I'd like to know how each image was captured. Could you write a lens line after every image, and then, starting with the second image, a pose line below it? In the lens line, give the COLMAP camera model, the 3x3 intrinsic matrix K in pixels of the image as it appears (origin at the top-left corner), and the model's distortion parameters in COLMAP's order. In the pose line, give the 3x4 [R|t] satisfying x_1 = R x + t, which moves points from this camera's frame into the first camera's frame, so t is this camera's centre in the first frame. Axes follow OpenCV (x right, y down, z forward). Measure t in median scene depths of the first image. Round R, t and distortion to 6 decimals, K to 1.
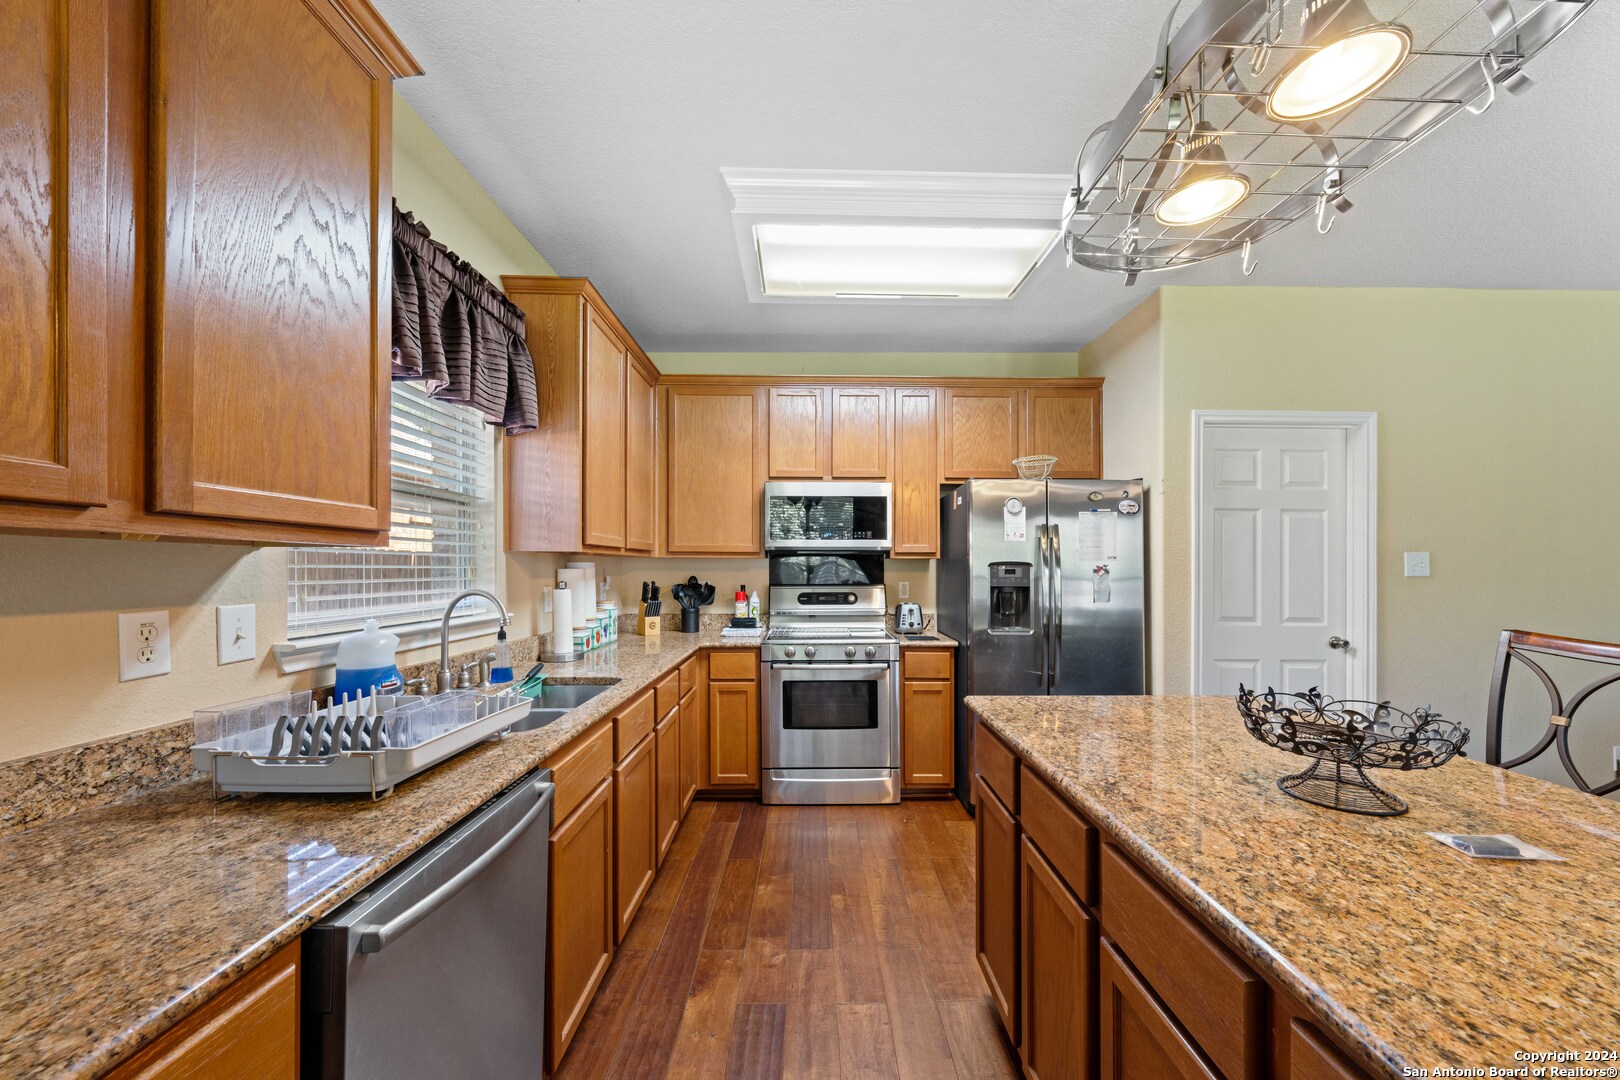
lens RADIAL K [[564.6, 0, 815.0], [0, 564.6, 564.3], [0, 0, 1]] dist [-0.001784, 0.000335]
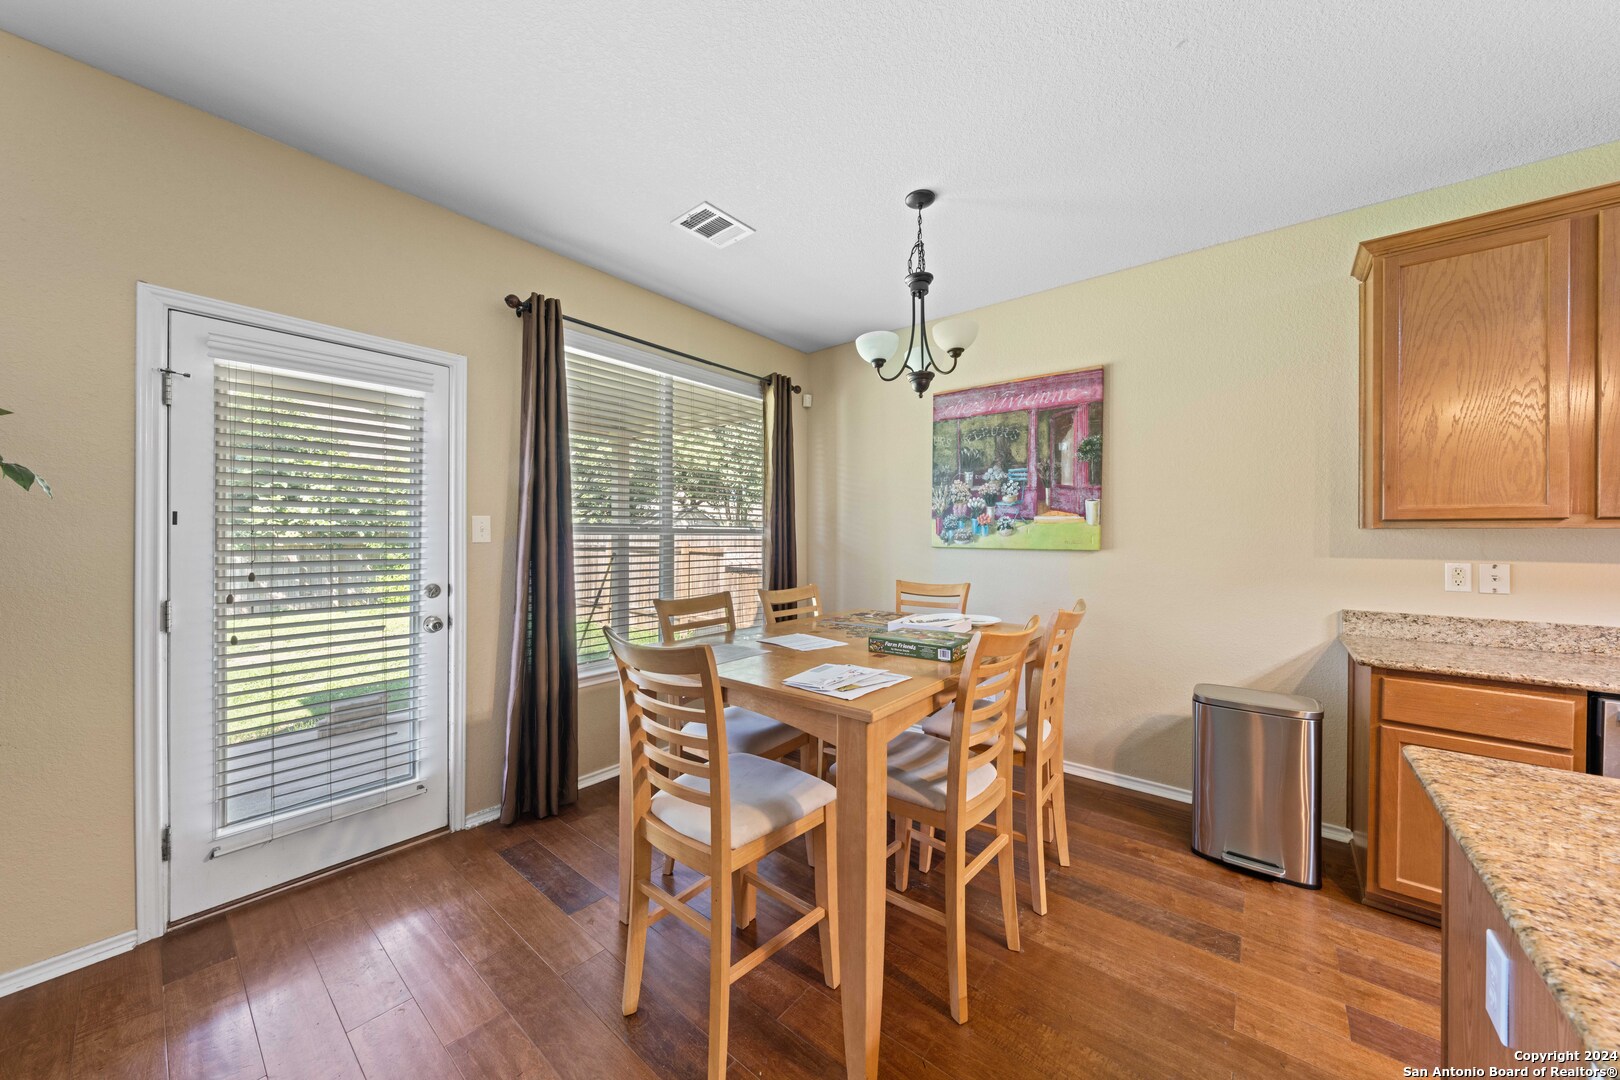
lens RADIAL K [[564.6, 0, 831.0], [0, 564.6, 534.0], [0, 0, 1]] dist [-0.001784, 0.000335]
pose [[-0.635967, -0.009085, -0.771663, 0.736658], [-0.001004, 0.999940, -0.010945, 0.001151], [0.771715, -0.006186, -0.635938, 0.007829]]
